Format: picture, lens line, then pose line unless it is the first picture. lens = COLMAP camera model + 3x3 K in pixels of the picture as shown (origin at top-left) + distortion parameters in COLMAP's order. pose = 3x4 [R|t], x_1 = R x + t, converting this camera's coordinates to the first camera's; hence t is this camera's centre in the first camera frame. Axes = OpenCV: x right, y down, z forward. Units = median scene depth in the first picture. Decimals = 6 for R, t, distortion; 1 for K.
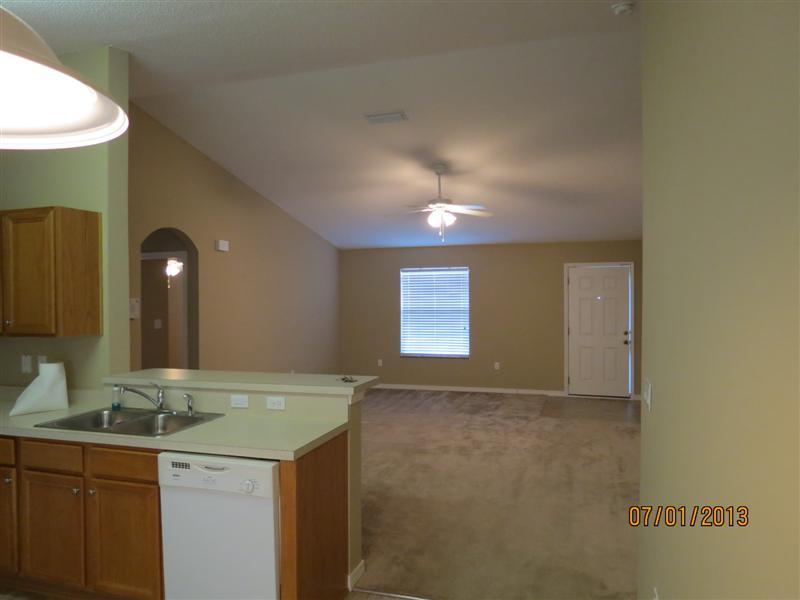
lens RADIAL K [[563.3, 0, 400.6], [0, 563.3, 300.6], [0, 0, 1]] dist [-0.049843, 0.022347]
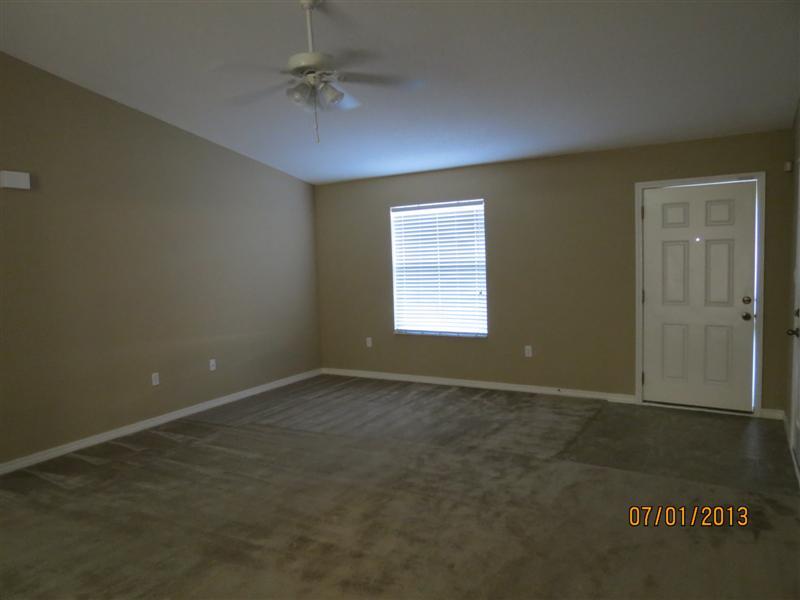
lens RADIAL K [[563.3, 0, 392.3], [0, 563.3, 301.9], [0, 0, 1]] dist [-0.049843, 0.022347]
pose [[0.969026, -0.009527, -0.246775, 0.177252], [0.030962, 0.996058, 0.083126, 0.001723], [0.245010, -0.088192, 0.965501, 0.339030]]
